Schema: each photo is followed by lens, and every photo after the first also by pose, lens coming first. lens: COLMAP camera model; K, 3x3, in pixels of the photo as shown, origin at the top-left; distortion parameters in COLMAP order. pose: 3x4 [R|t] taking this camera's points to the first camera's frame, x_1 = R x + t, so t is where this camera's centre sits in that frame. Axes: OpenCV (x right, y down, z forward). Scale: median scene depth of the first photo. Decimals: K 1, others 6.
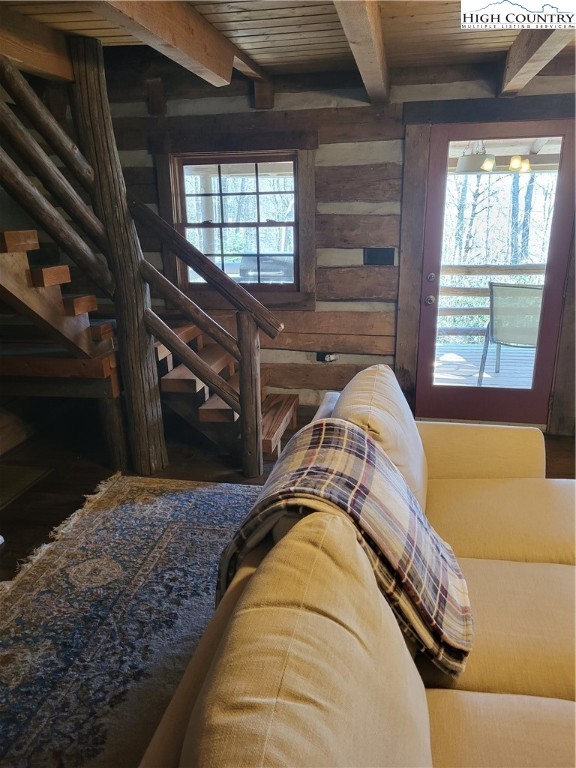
lens RADIAL K [[592.2, 0, 288.0], [0, 592.2, 384.0], [0, 0, 1]] dist [0.008911, -0.003626]
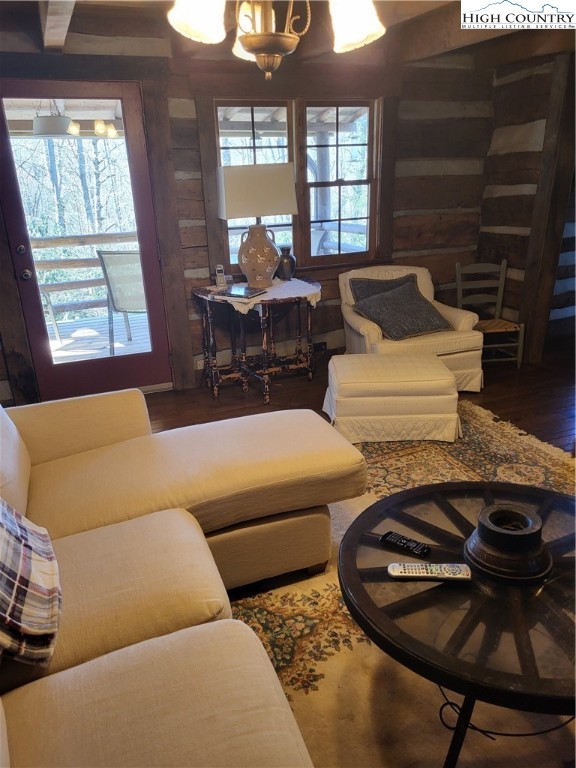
lens RADIAL K [[588.6, 0, 289.8], [0, 588.6, 390.4], [0, 0, 1]] dist [0.052020, -0.049755]
pose [[0.832964, -0.203376, 0.514596, 0.064160], [0.173967, 0.979099, 0.105357, 0.008476], [-0.525267, 0.001764, 0.850935, -0.009712]]
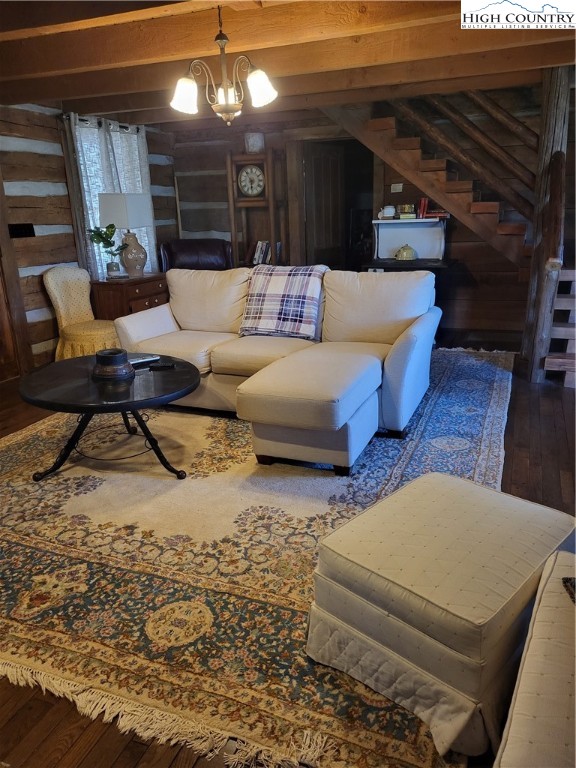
lens RADIAL K [[588.6, 0, 289.8], [0, 588.6, 390.4], [0, 0, 1]] dist [0.052020, -0.049755]
pose [[-0.187774, 0.325634, -0.926662, 0.959608], [-0.252754, 0.895652, 0.365954, -0.125720], [0.949134, 0.302934, -0.085875, 0.494187]]
